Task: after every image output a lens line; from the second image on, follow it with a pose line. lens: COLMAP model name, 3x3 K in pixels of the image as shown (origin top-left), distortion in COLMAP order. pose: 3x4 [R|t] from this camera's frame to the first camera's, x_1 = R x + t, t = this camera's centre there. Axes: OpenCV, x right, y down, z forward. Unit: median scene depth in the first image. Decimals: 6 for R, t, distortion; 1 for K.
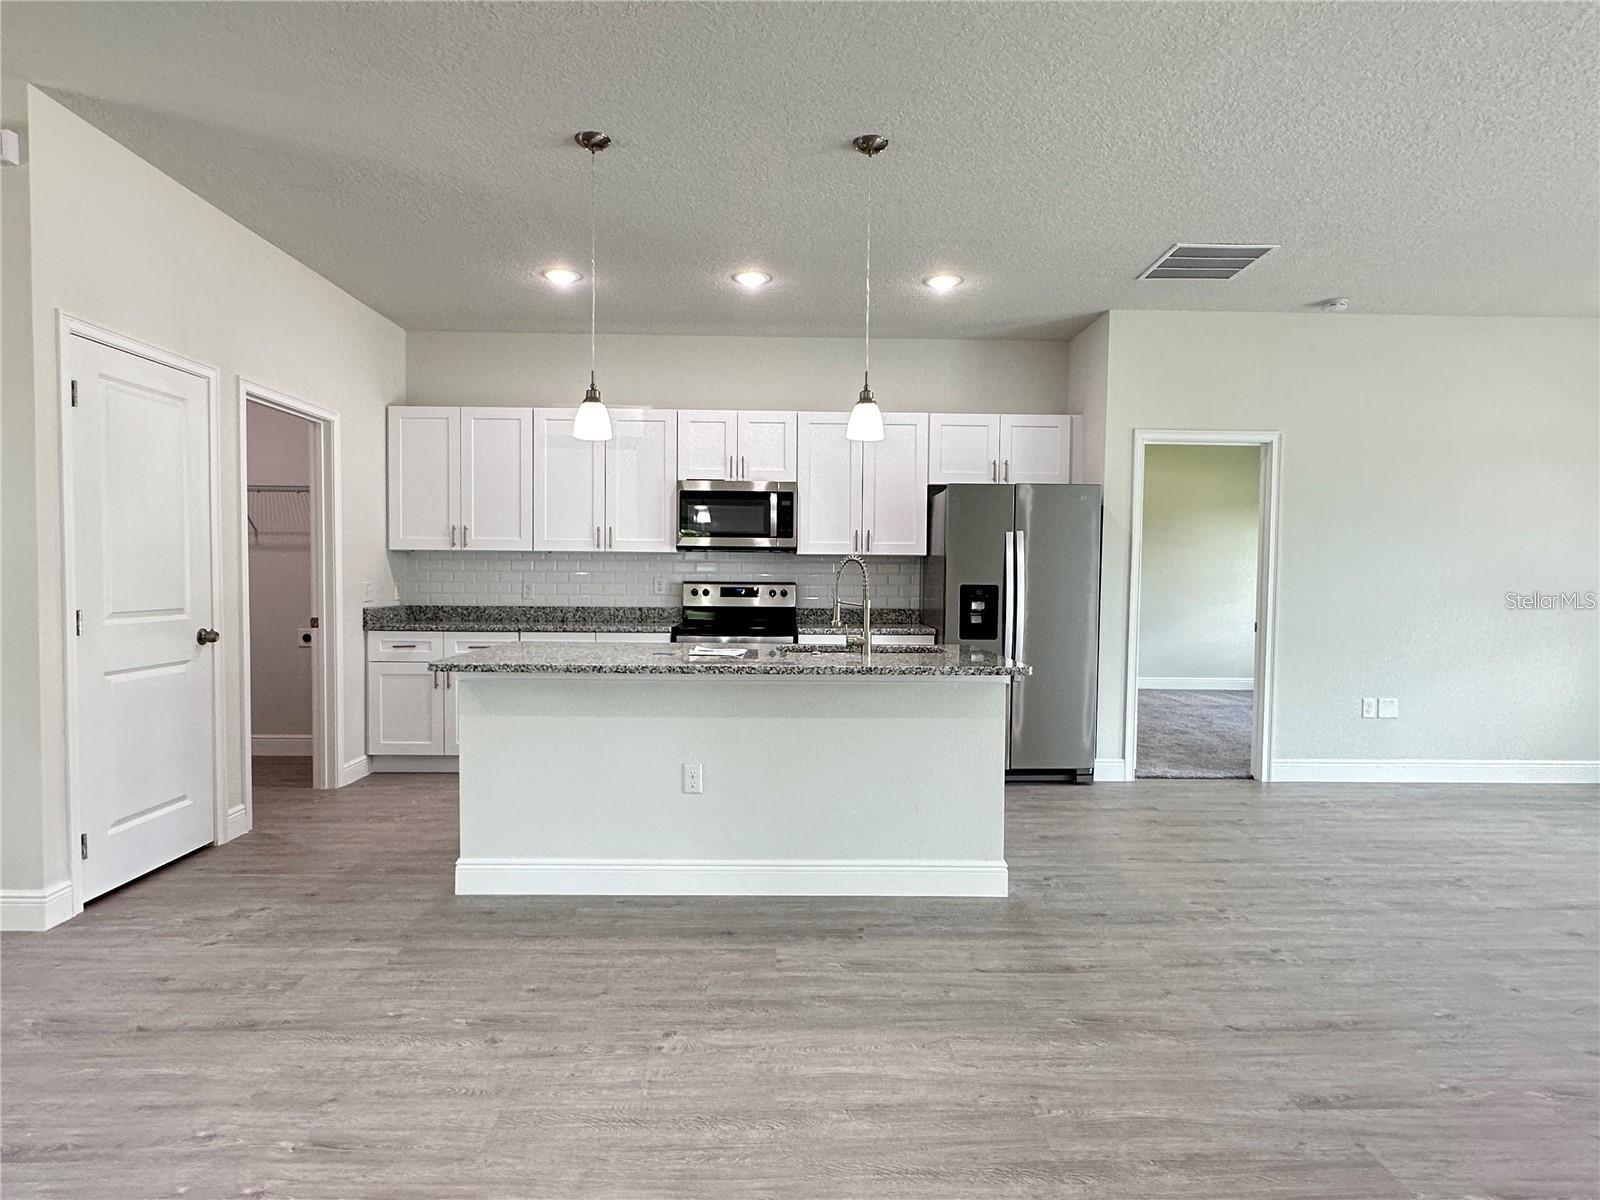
lens RADIAL K [[900.2, 0, 804.5], [0, 900.2, 618.9], [0, 0, 1]] dist [0.002396, -0.001653]
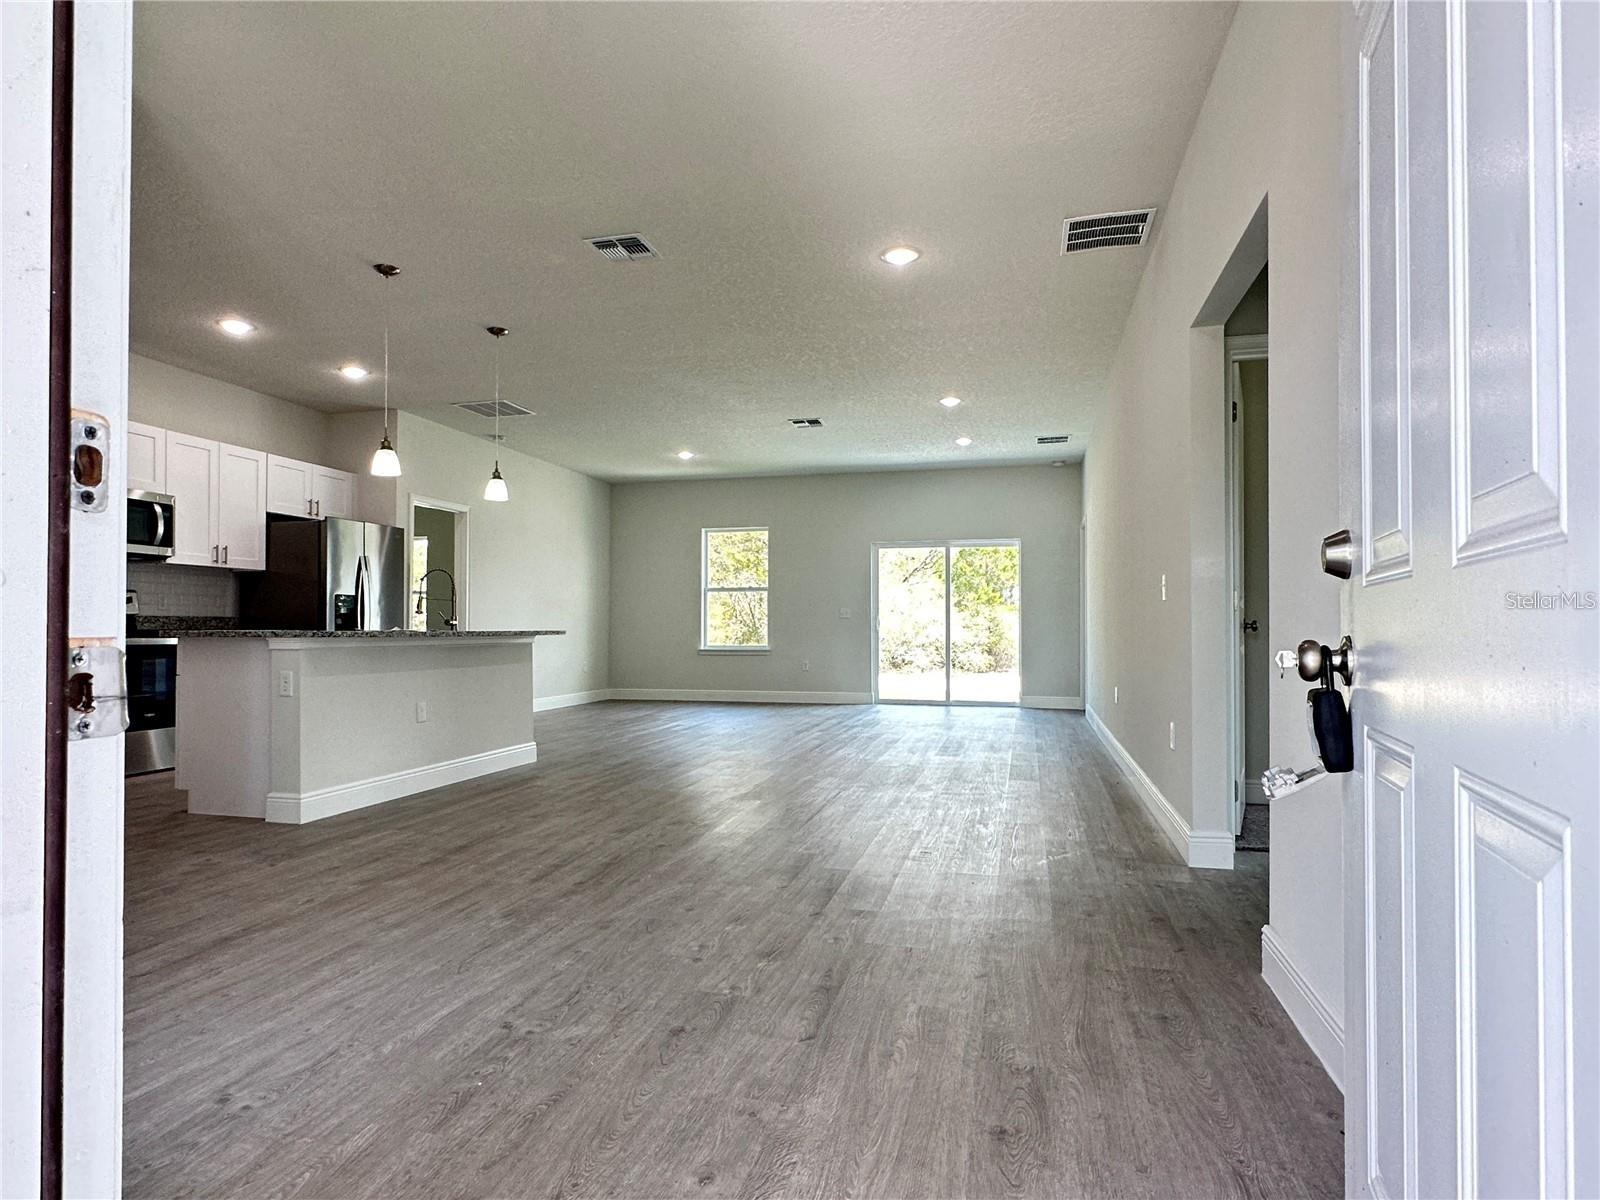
lens RADIAL K [[900.2, 0, 790.5], [0, 900.2, 611.3], [0, 0, 1]] dist [0.002396, -0.001653]
pose [[0.271152, 0.007455, 0.962508, -1.378387], [0.051156, 0.998445, -0.022144, 0.076647], [-0.961176, 0.055242, 0.270349, 0.011127]]
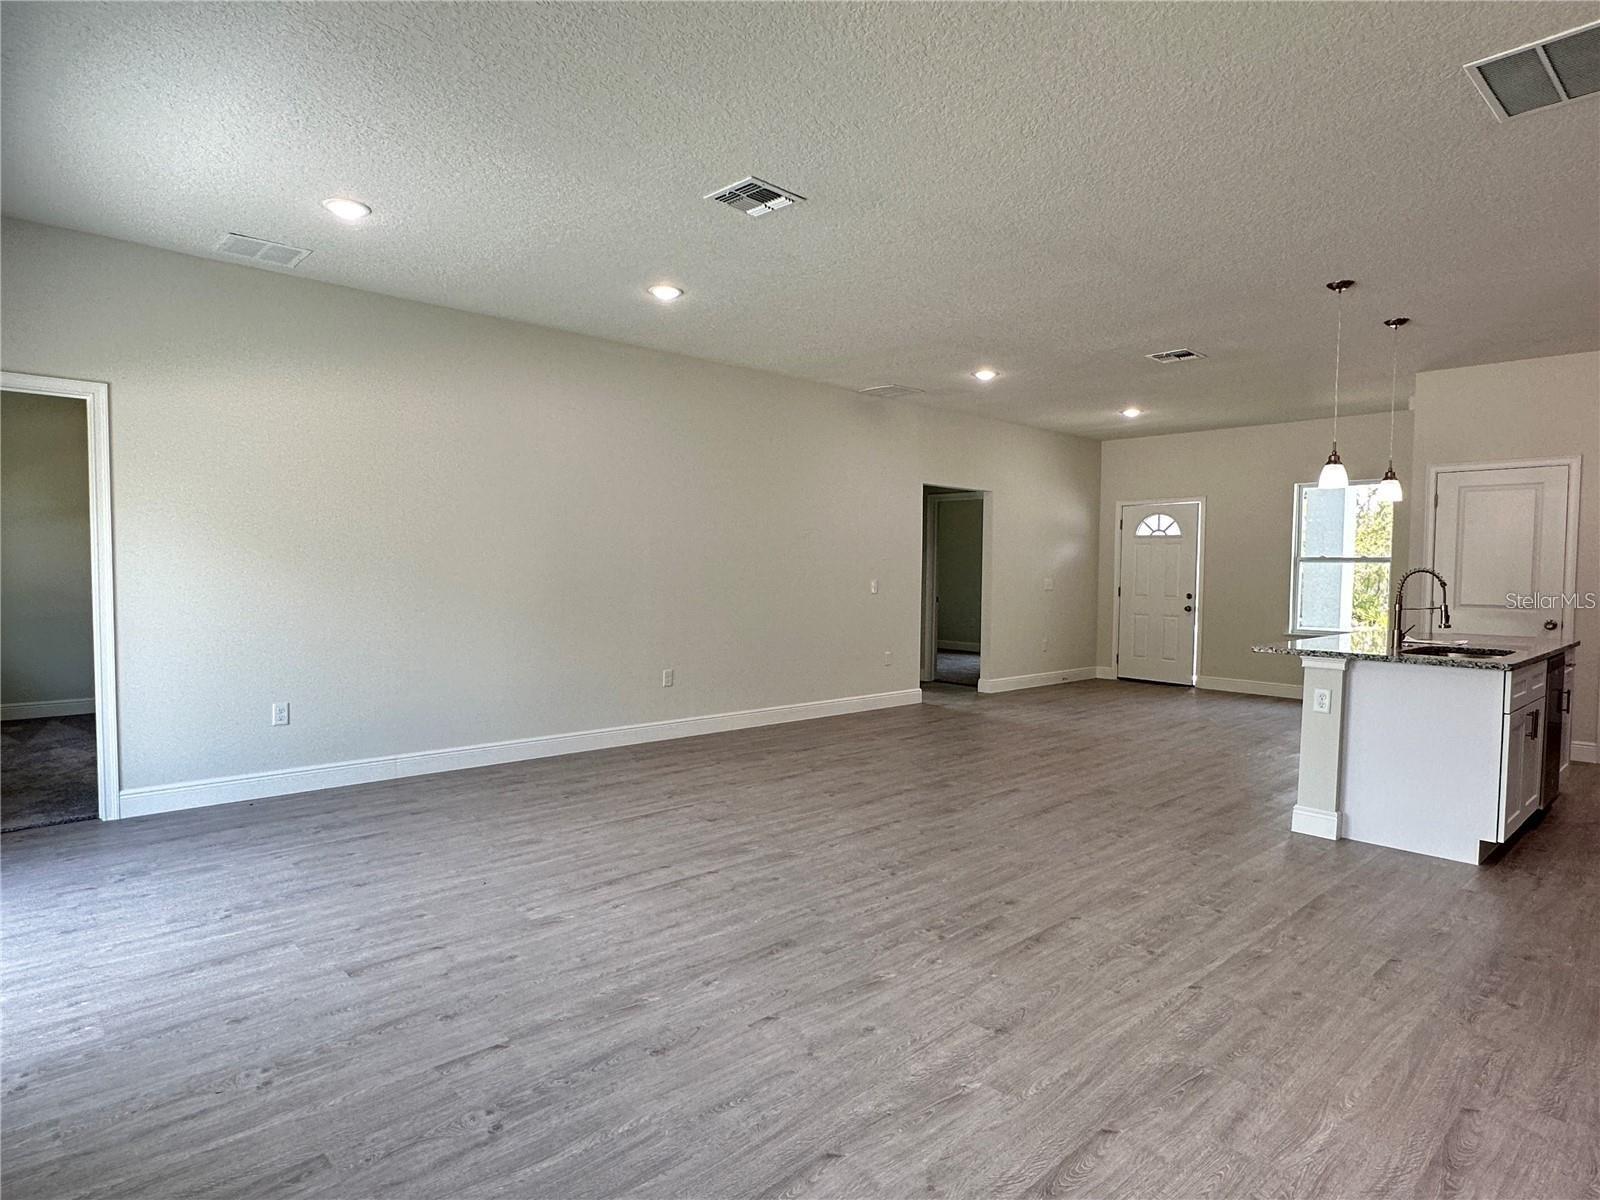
lens RADIAL K [[900.2, 0, 803.9], [0, 900.2, 606.2], [0, 0, 1]] dist [0.002396, -0.001653]
pose [[-0.743957, 0.011359, -0.668131, 1.617733], [-0.050566, 0.996032, 0.073239, -0.073613], [0.666311, 0.088271, -0.740430, 1.470614]]
